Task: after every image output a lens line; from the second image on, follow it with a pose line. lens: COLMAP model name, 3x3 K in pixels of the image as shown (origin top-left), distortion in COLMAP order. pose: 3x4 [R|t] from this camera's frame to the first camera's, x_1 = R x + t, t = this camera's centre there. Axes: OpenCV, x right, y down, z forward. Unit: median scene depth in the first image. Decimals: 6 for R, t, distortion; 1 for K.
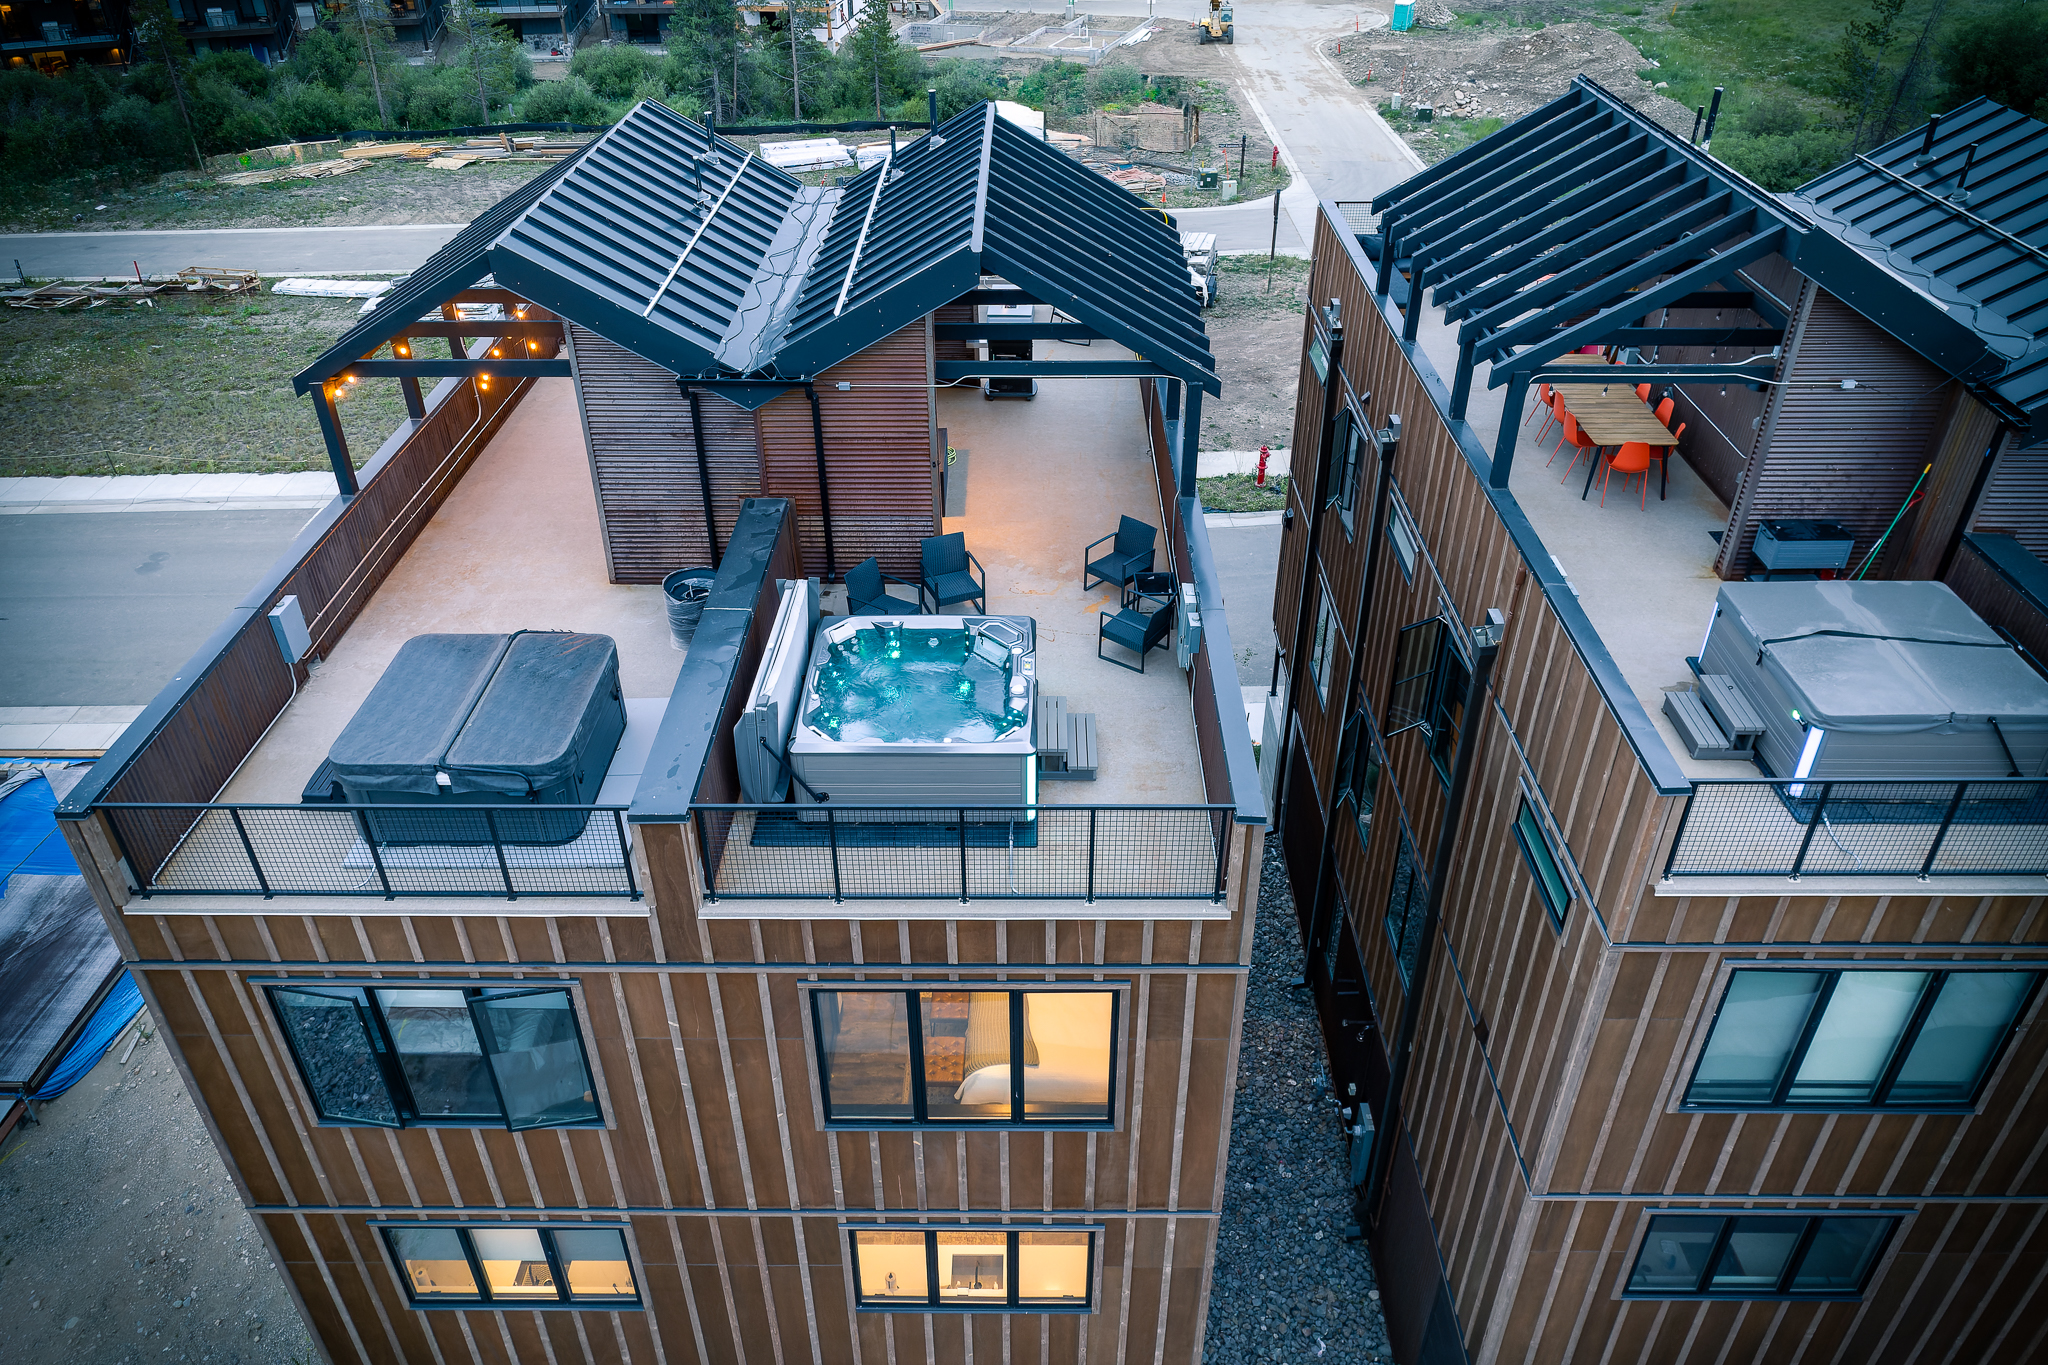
lens RADIAL K [[1465.9, 0, 1061.3], [0, 1465.9, 688.9], [0, 0, 1]] dist [-0.009427, 0.007509]
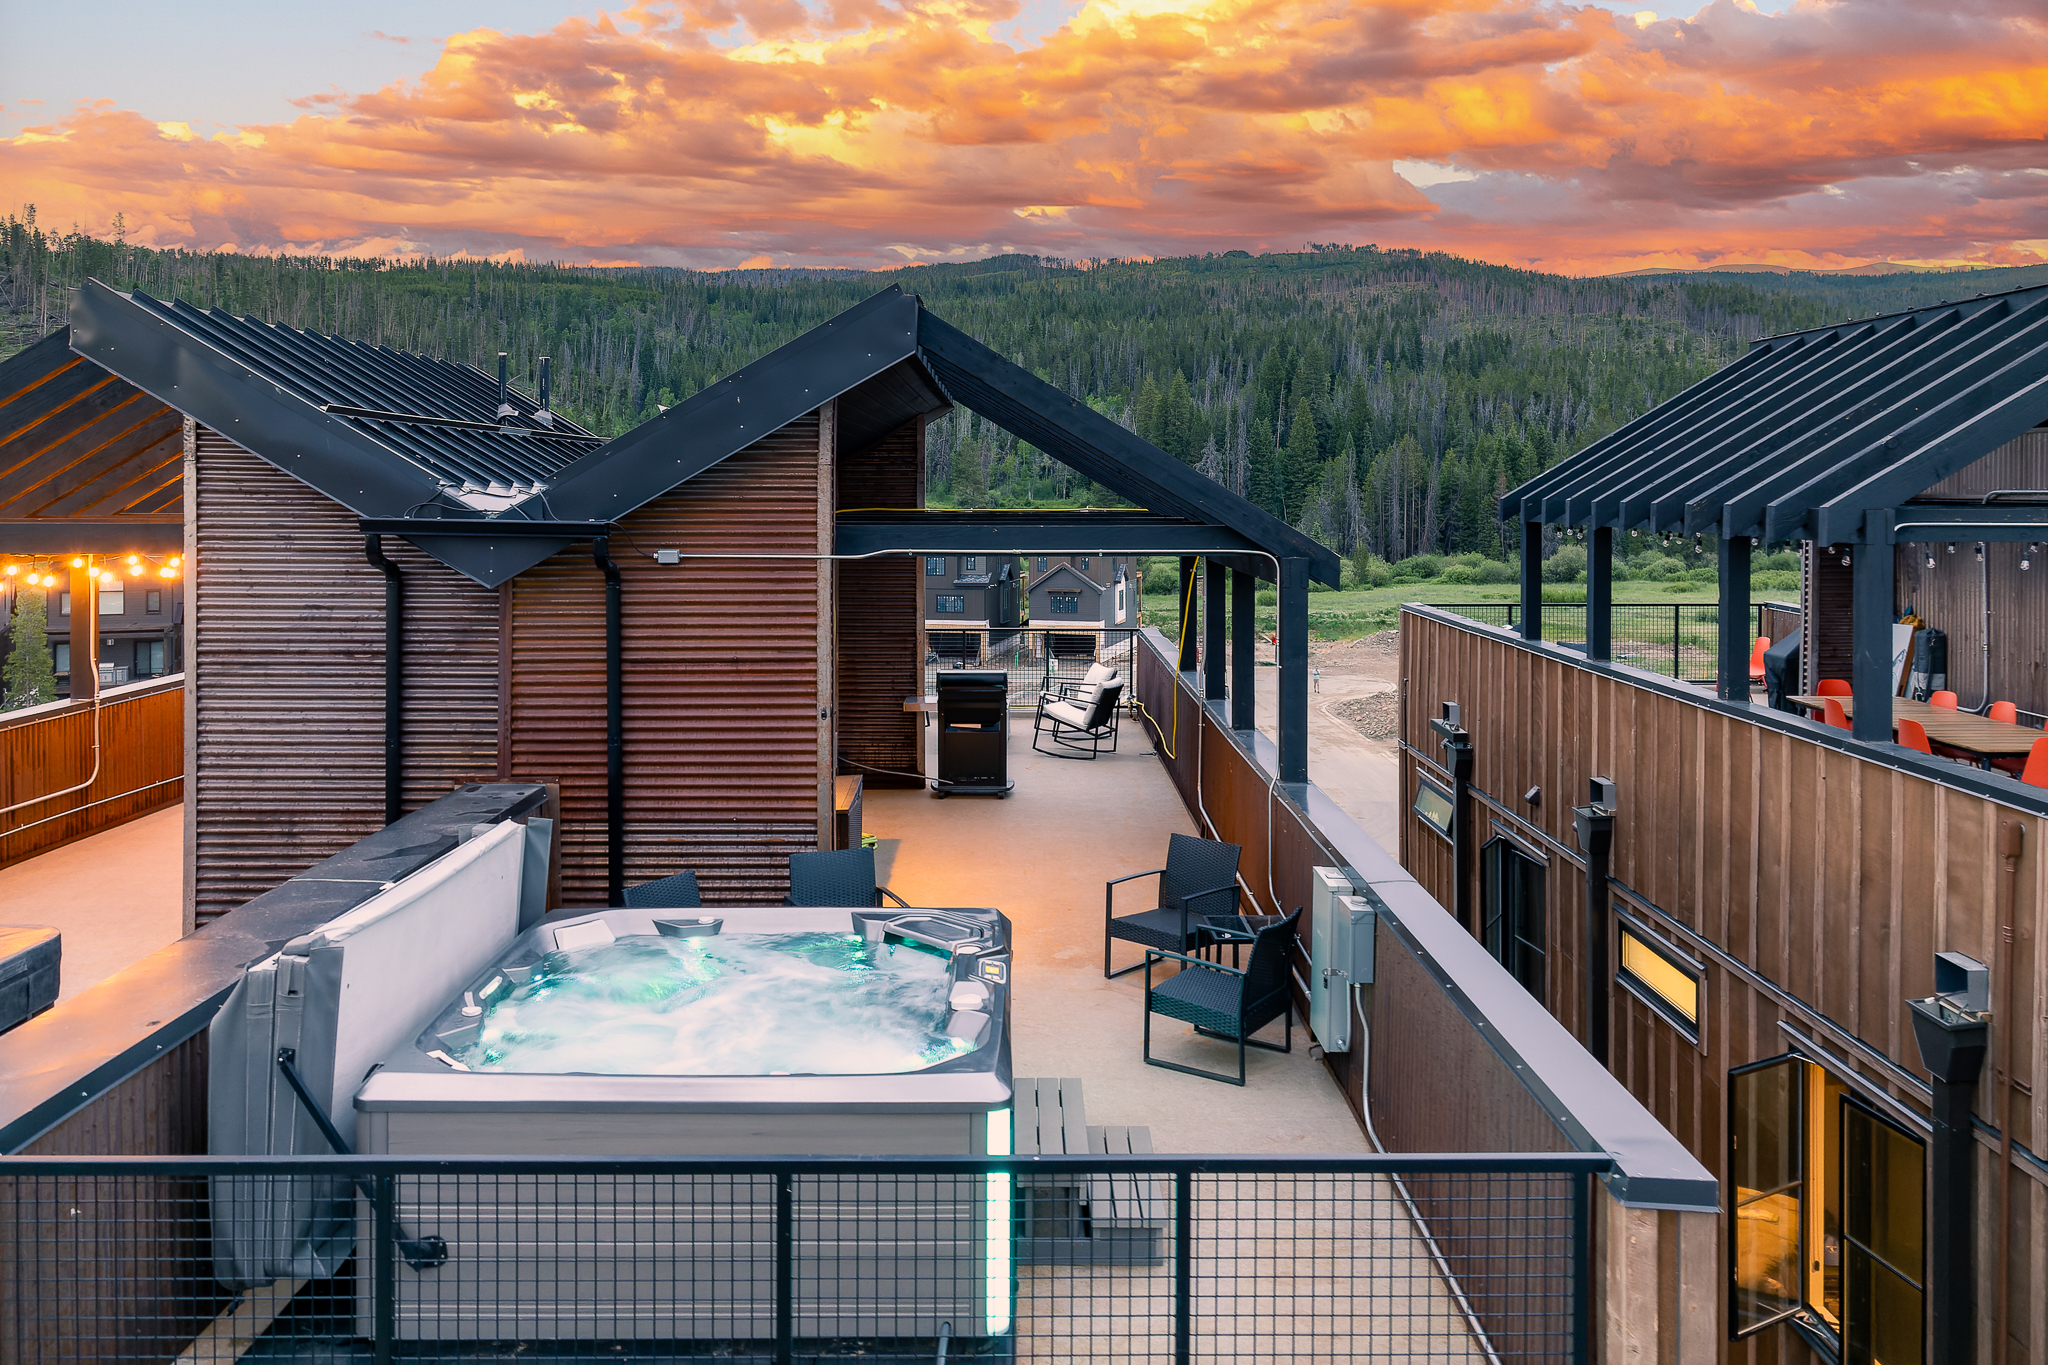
lens RADIAL K [[1590.7, 0, 1048.8], [0, 1590.7, 542.0], [0, 0, 1]] dist [0.002513, -0.014931]
pose [[0.999973, -0.000862, 0.007341, -0.009172], [0.004871, 0.823843, -0.566797, 0.133768], [-0.005559, 0.566817, 0.823825, 0.500074]]
